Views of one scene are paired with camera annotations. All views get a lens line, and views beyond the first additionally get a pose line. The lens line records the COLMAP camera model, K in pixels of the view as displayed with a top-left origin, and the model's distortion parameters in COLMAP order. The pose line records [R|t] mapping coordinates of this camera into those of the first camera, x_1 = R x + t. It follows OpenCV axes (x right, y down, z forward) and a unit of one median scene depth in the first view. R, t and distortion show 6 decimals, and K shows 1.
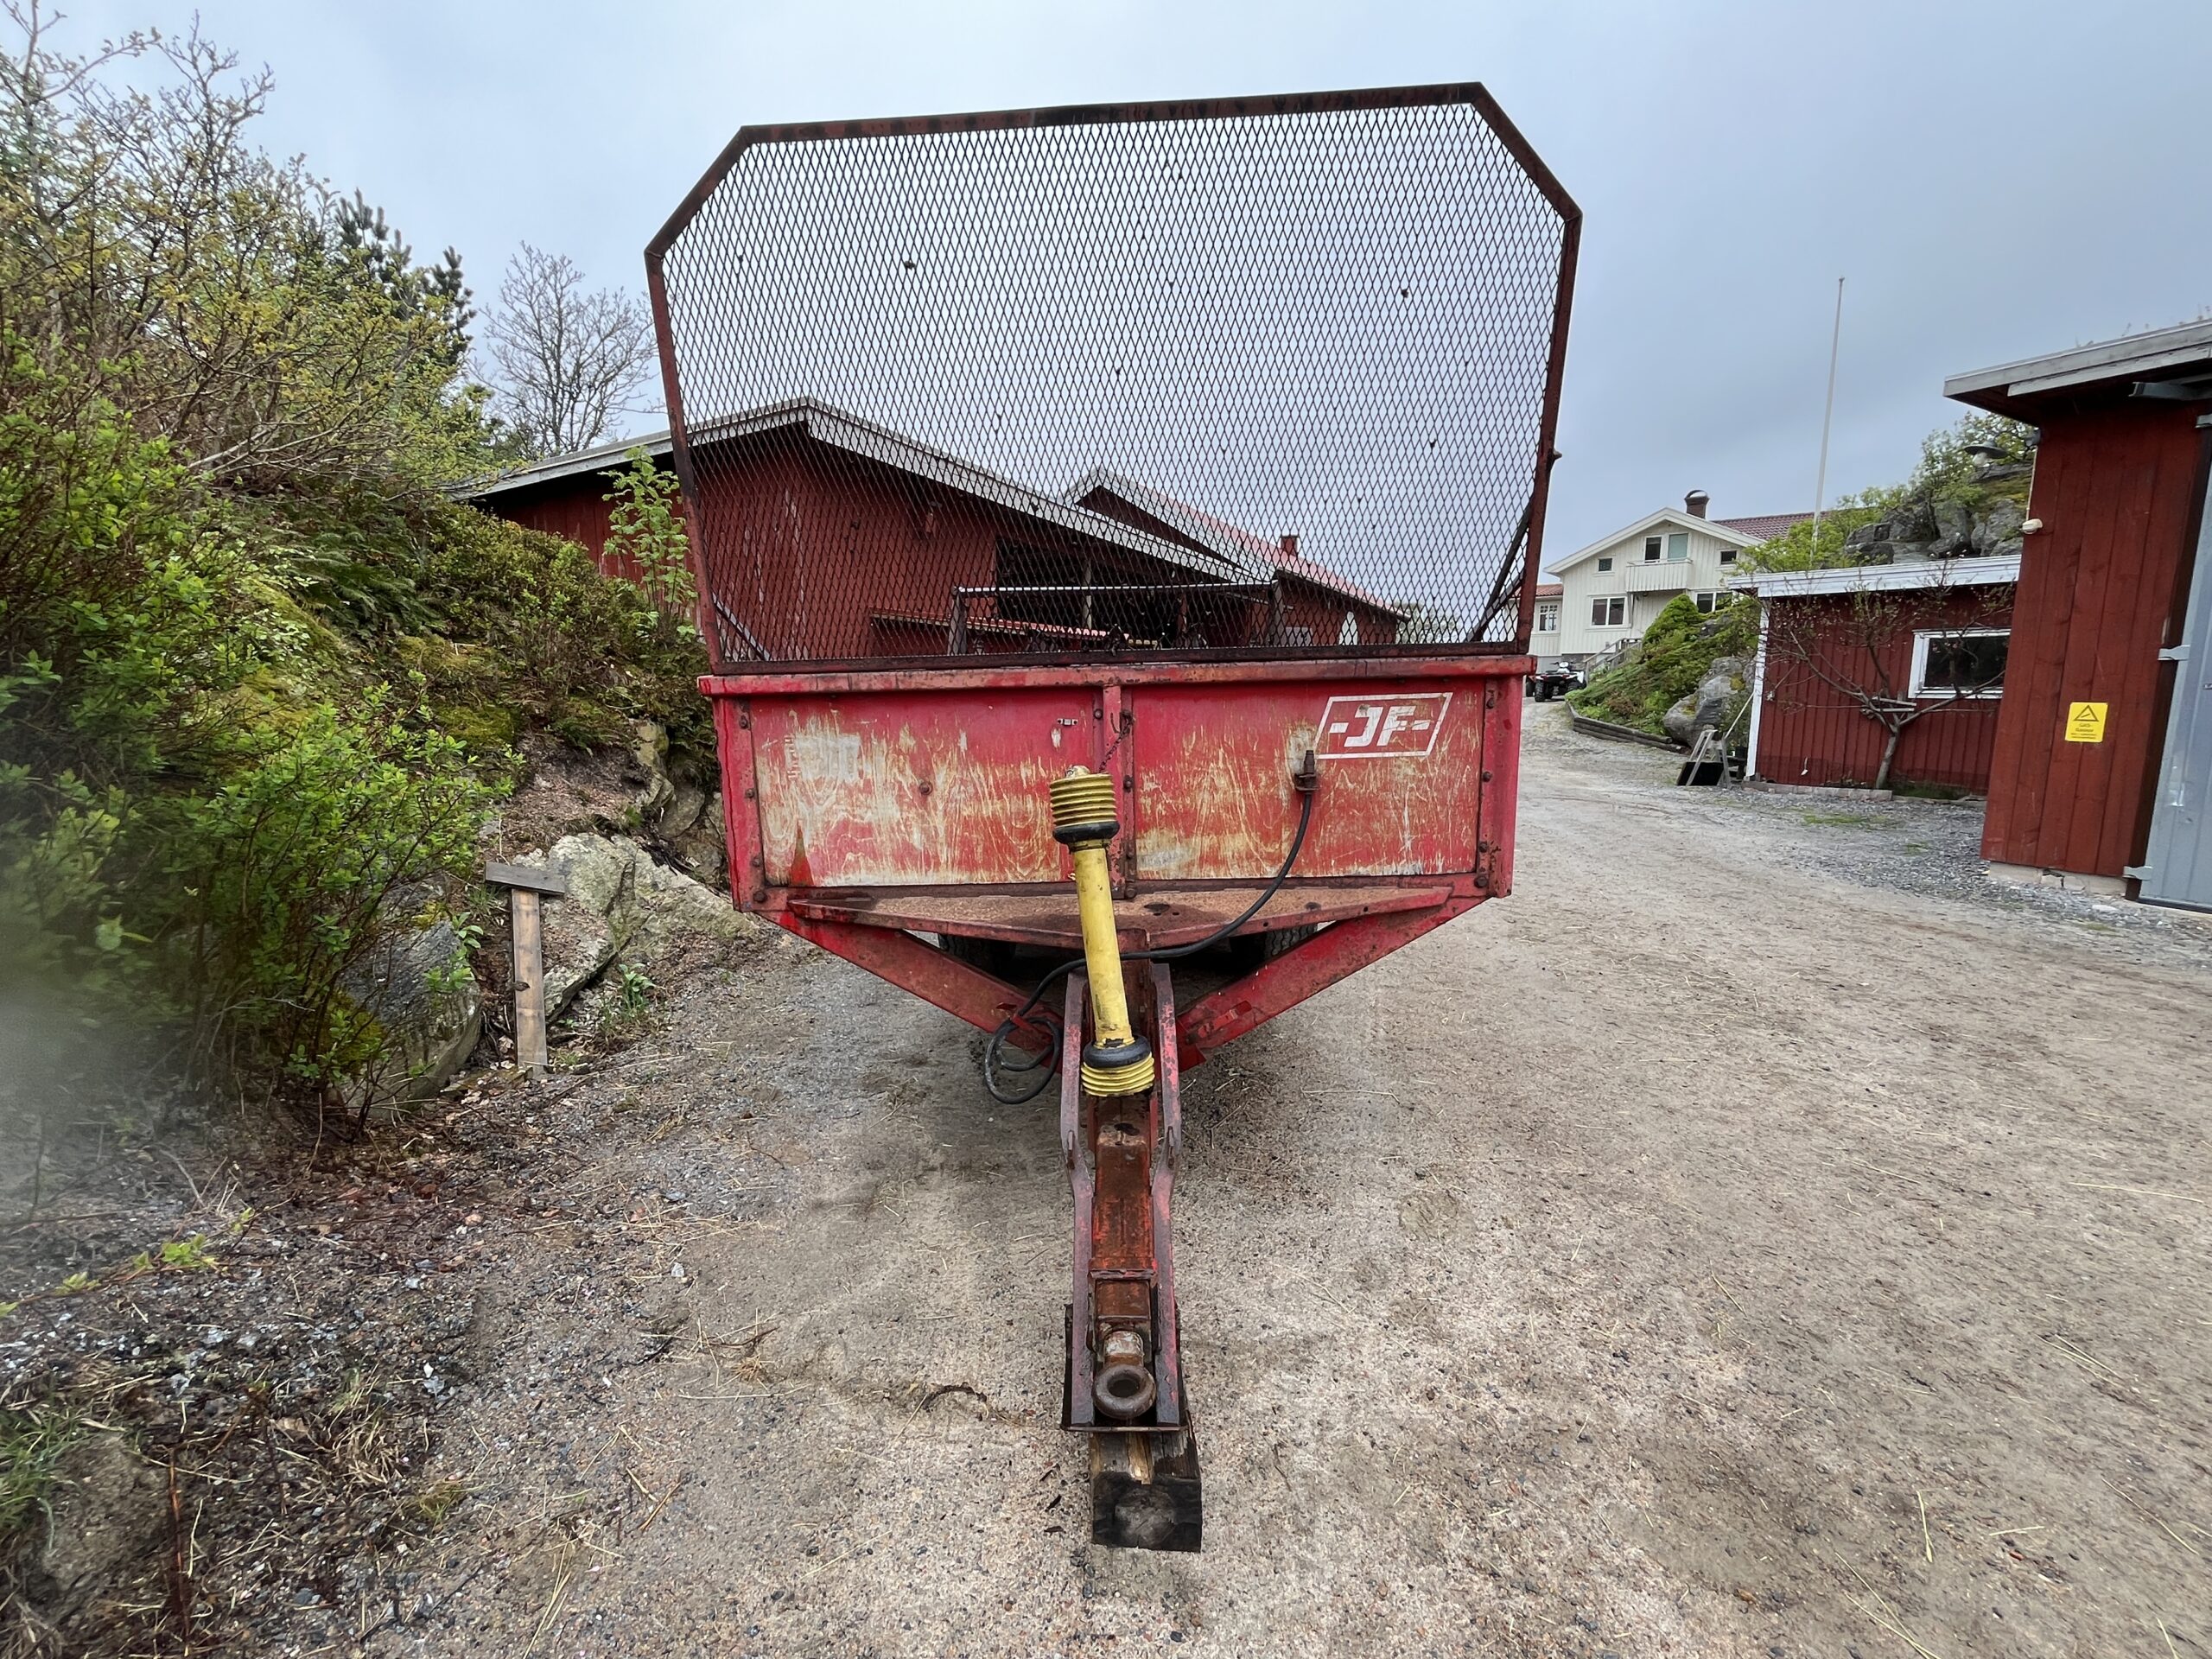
lens RADIAL K [[970.2, 0, 1090.0], [0, 970.2, 837.1], [0, 0, 1]] dist [-0.003806, -0.000130]
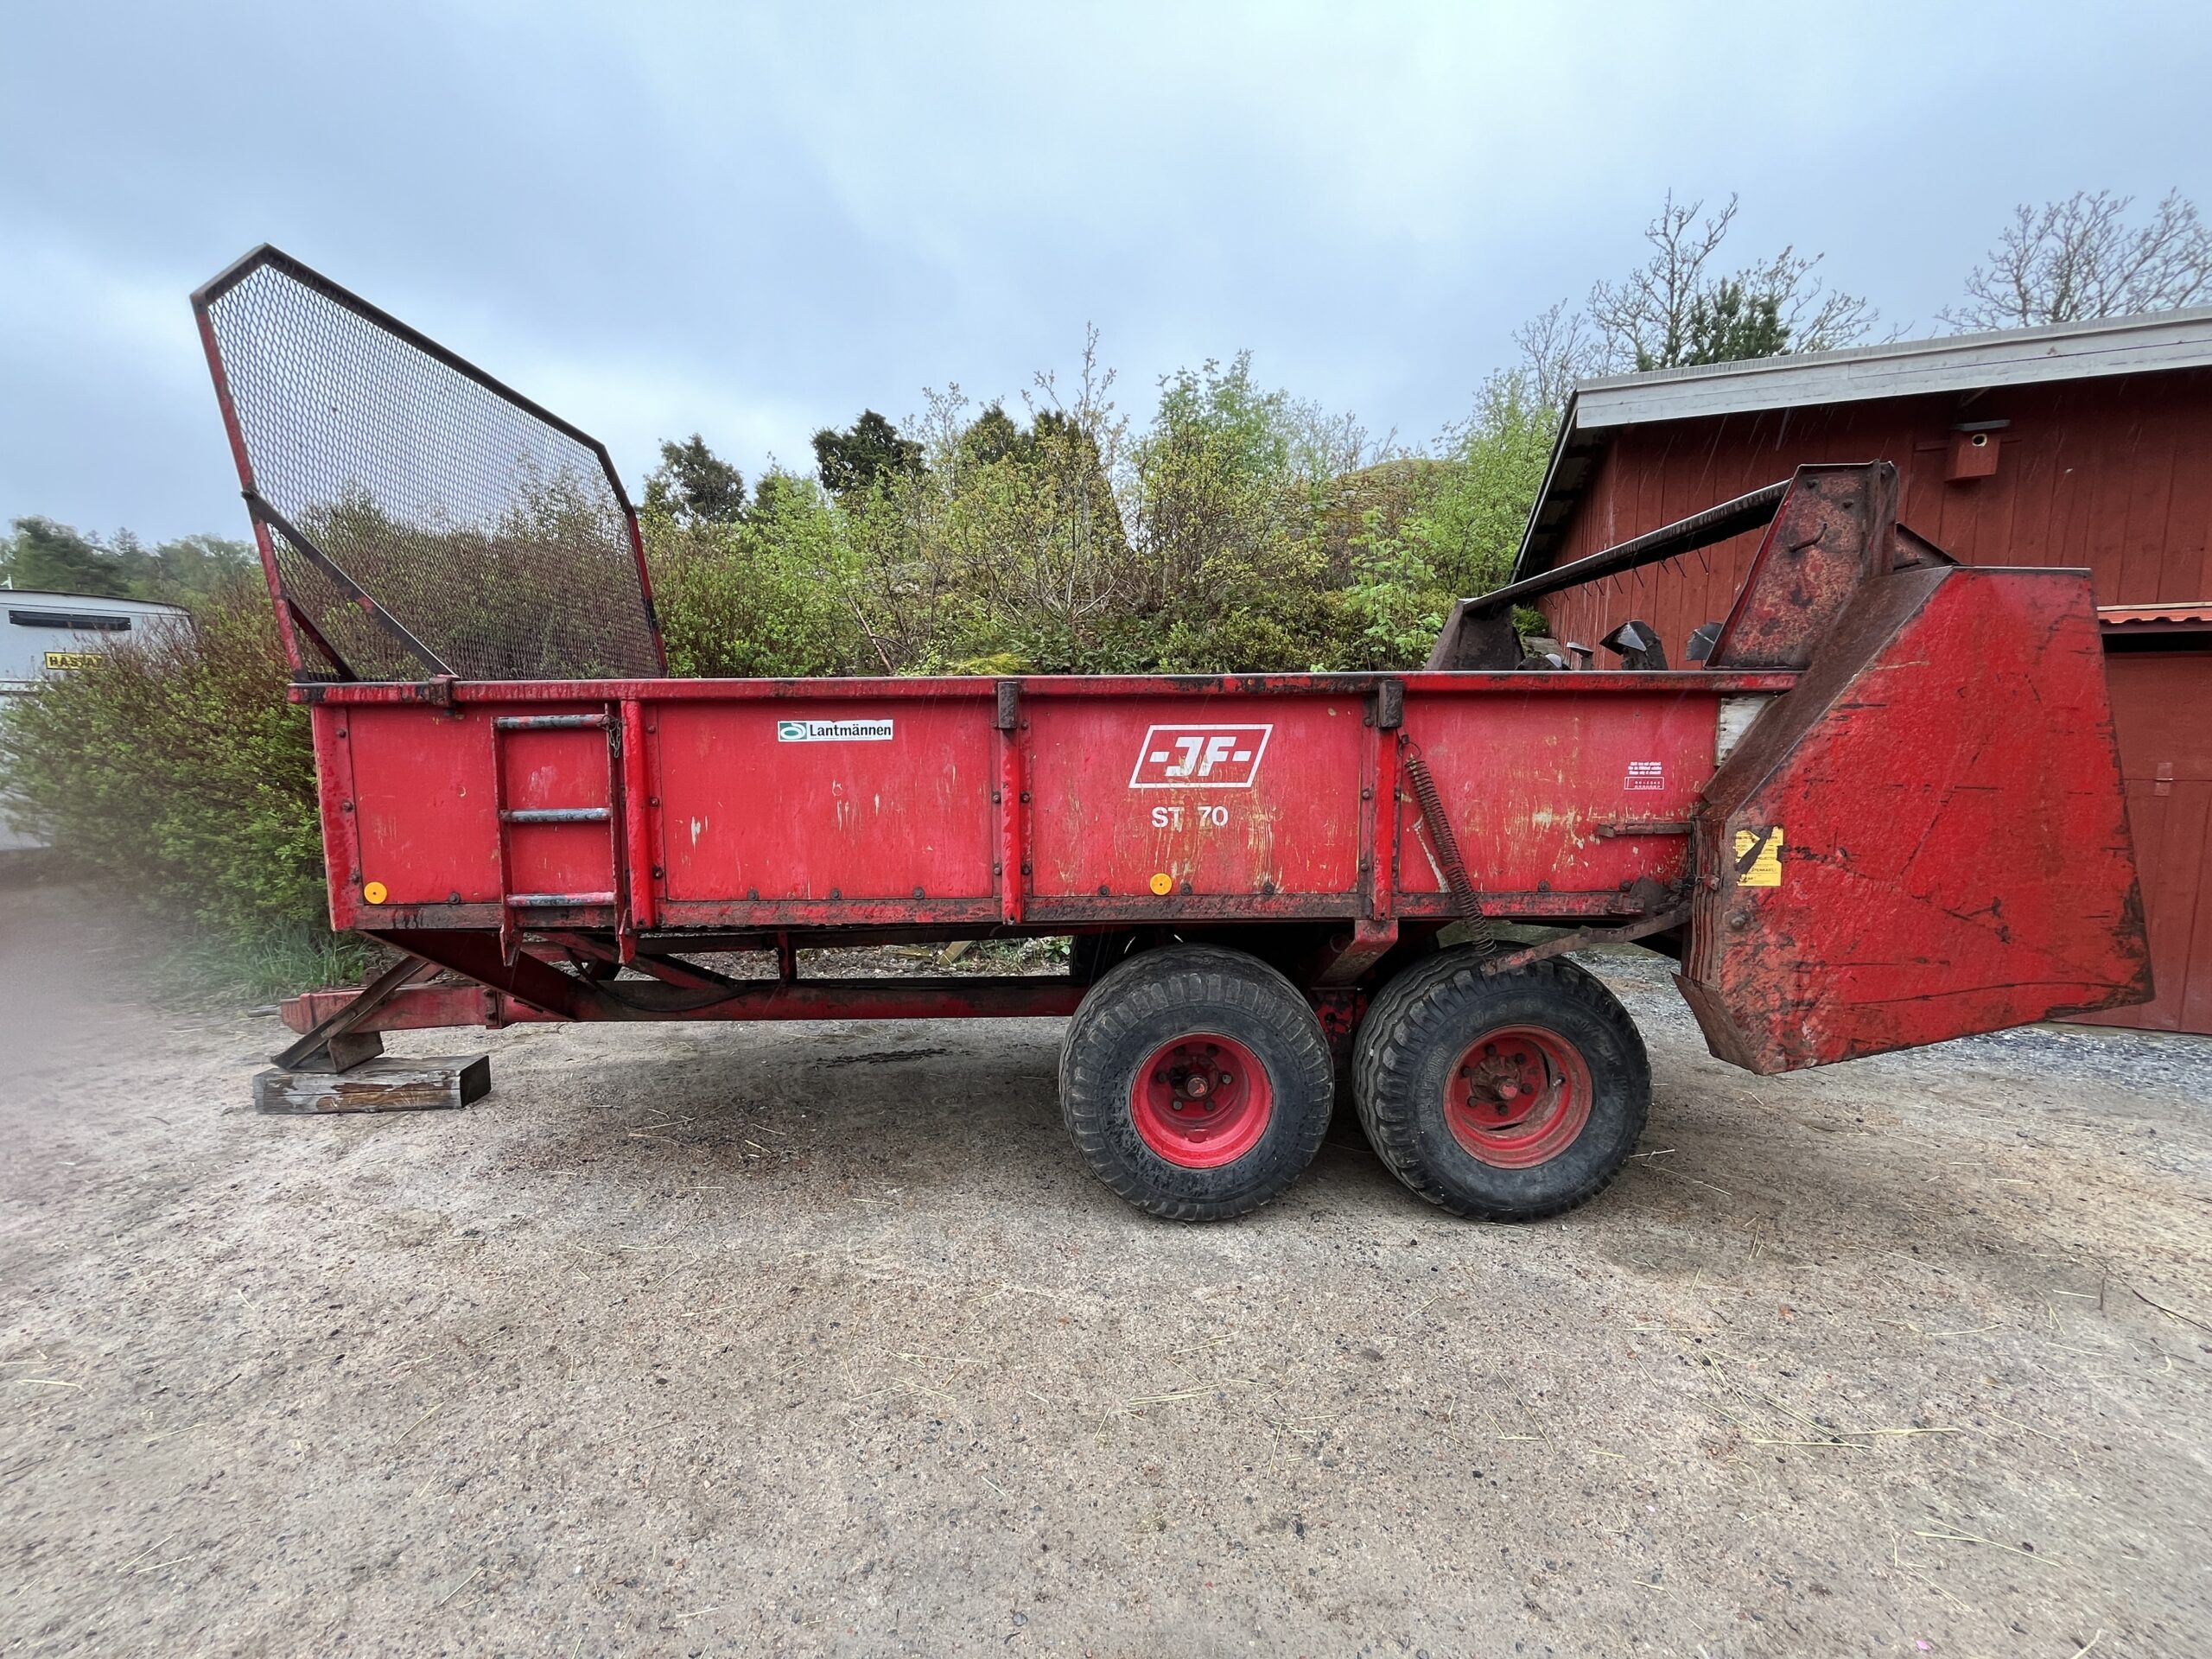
lens RADIAL K [[896.5, 0, 1093.3], [0, 896.5, 835.4], [0, 0, 1]] dist [-0.004078, 0.000093]
pose [[0.036648, 0.116555, -0.992508, 1.324540], [-0.163112, 0.980554, 0.109128, -0.252485], [0.985927, 0.157890, 0.054946, 1.665633]]
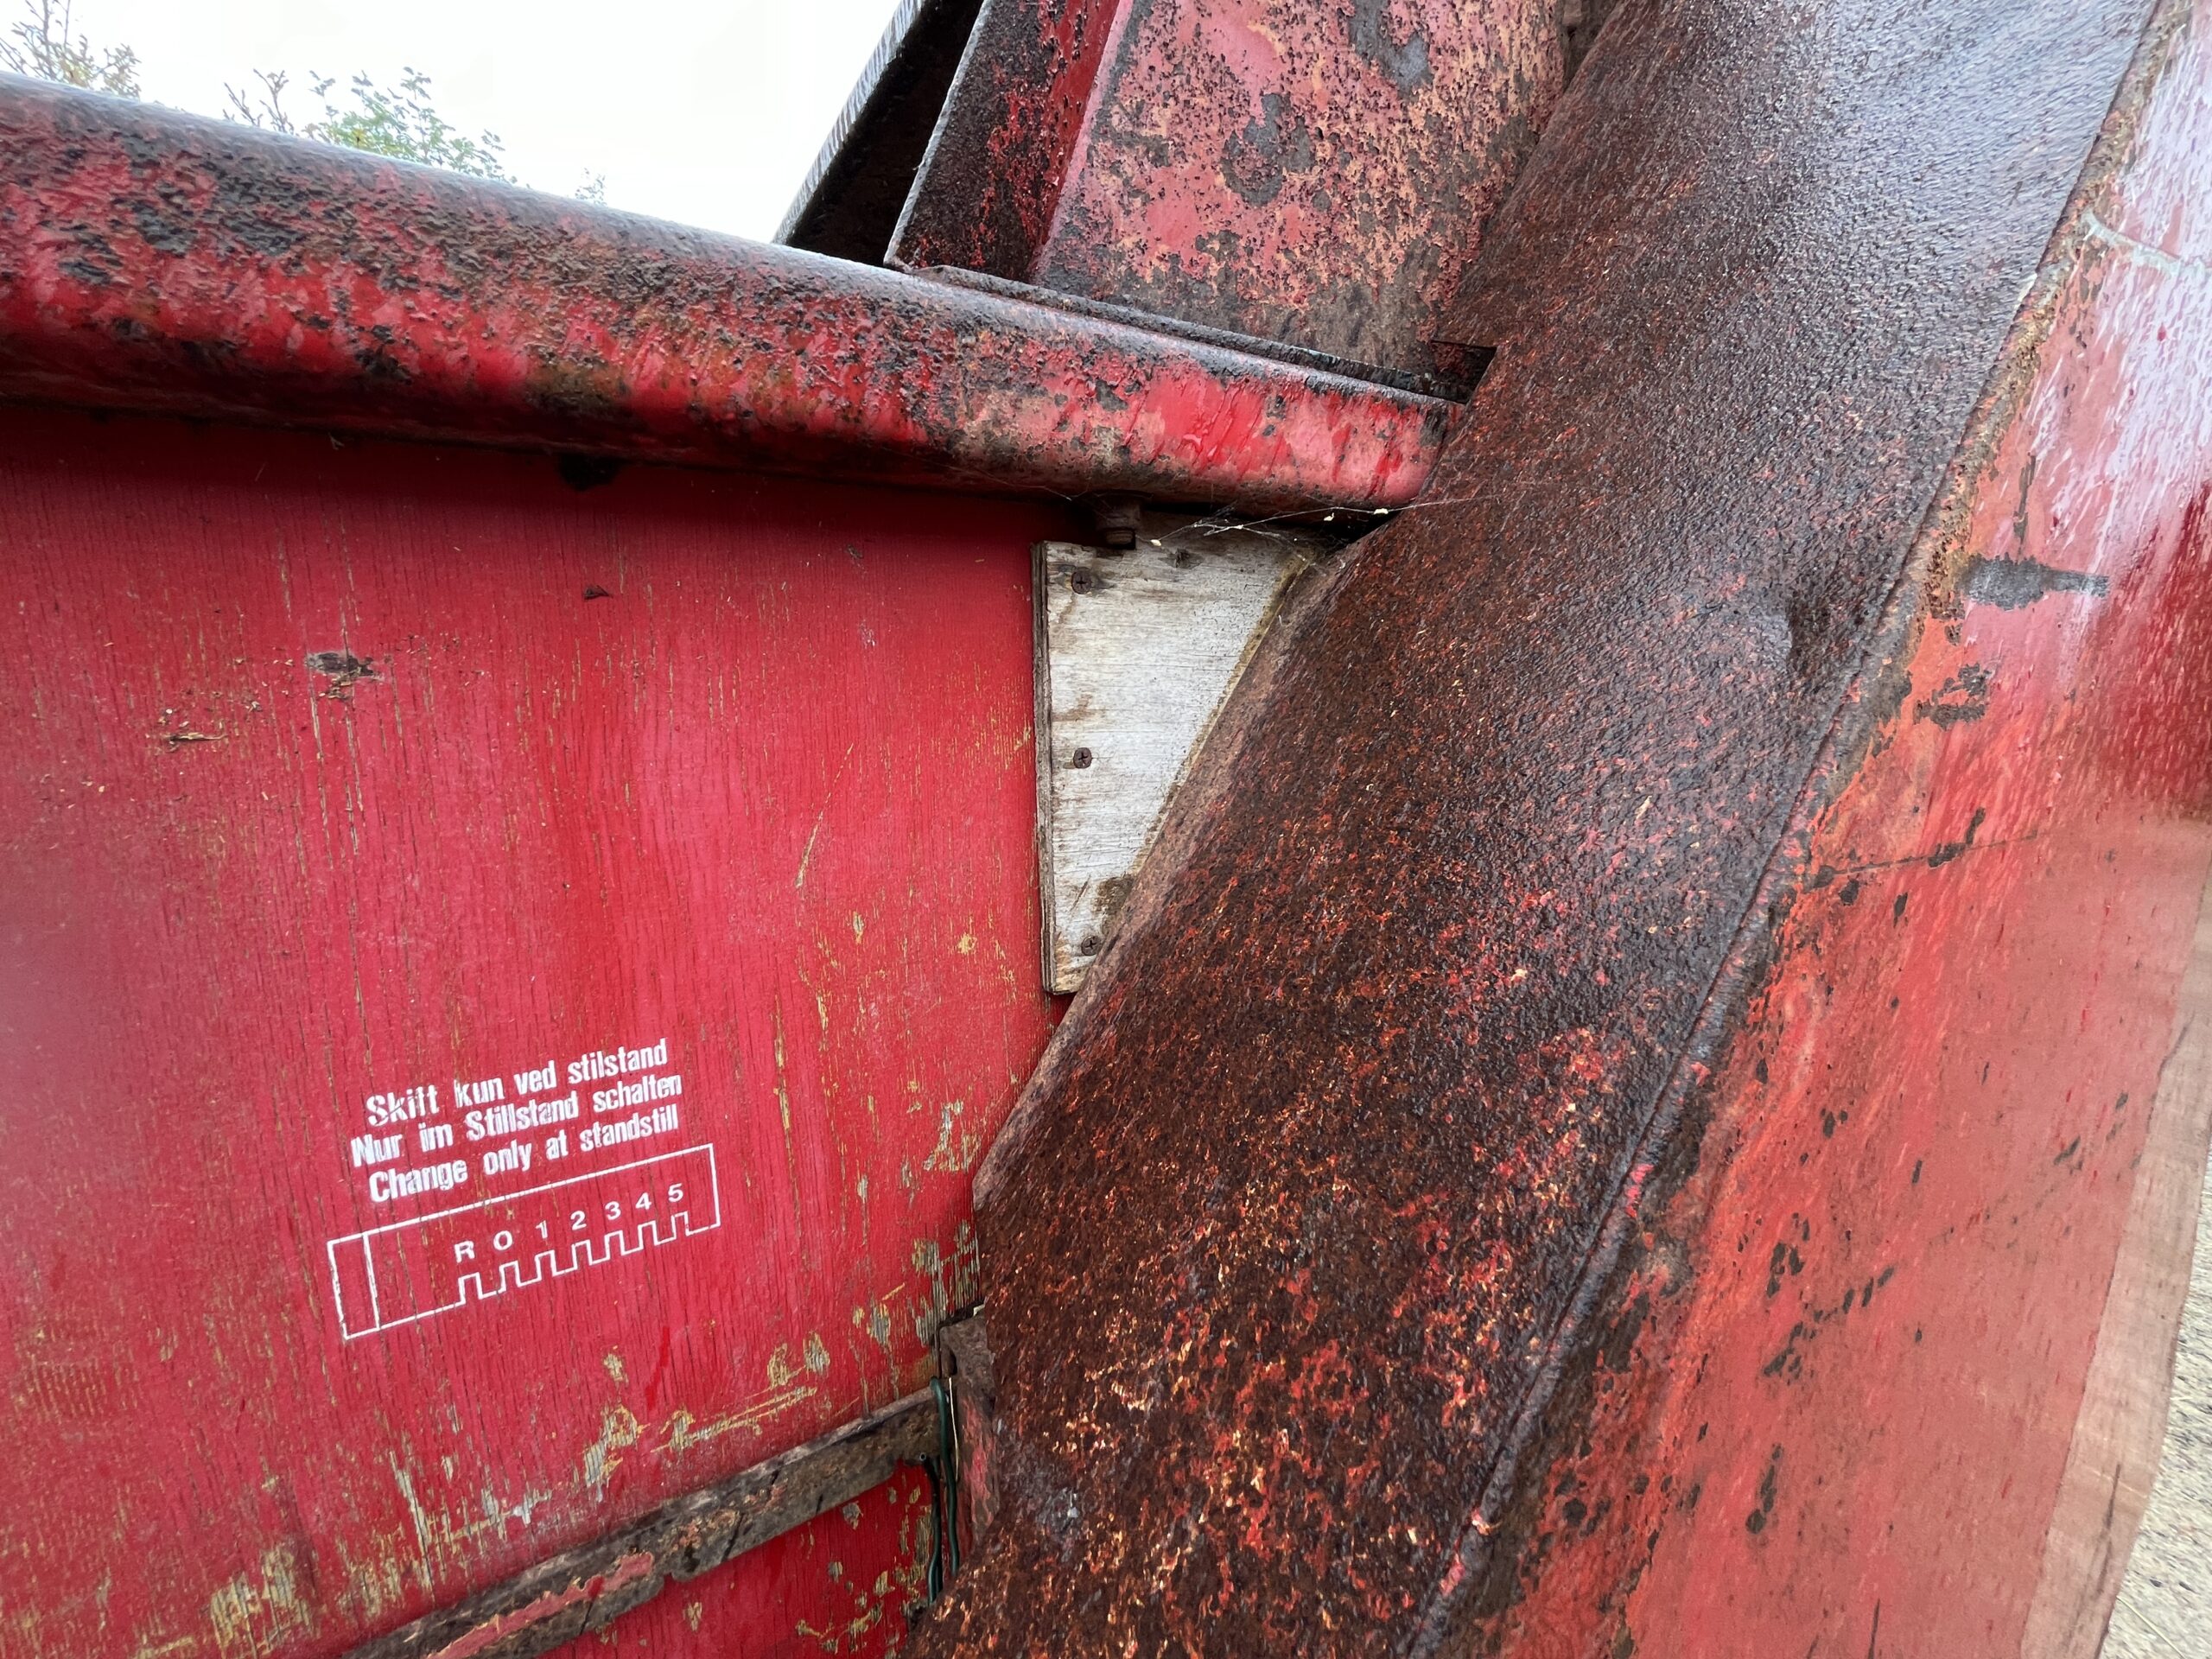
lens RADIAL K [[896.5, 0, 1090.6], [0, 896.5, 830.6], [0, 0, 1]] dist [-0.004078, 0.000093]
pose [[0.554943, 0.143721, -0.819379, 0.576749], [-0.129326, 0.987893, 0.085689, -0.360195], [0.821774, 0.058414, 0.566811, 2.233353]]
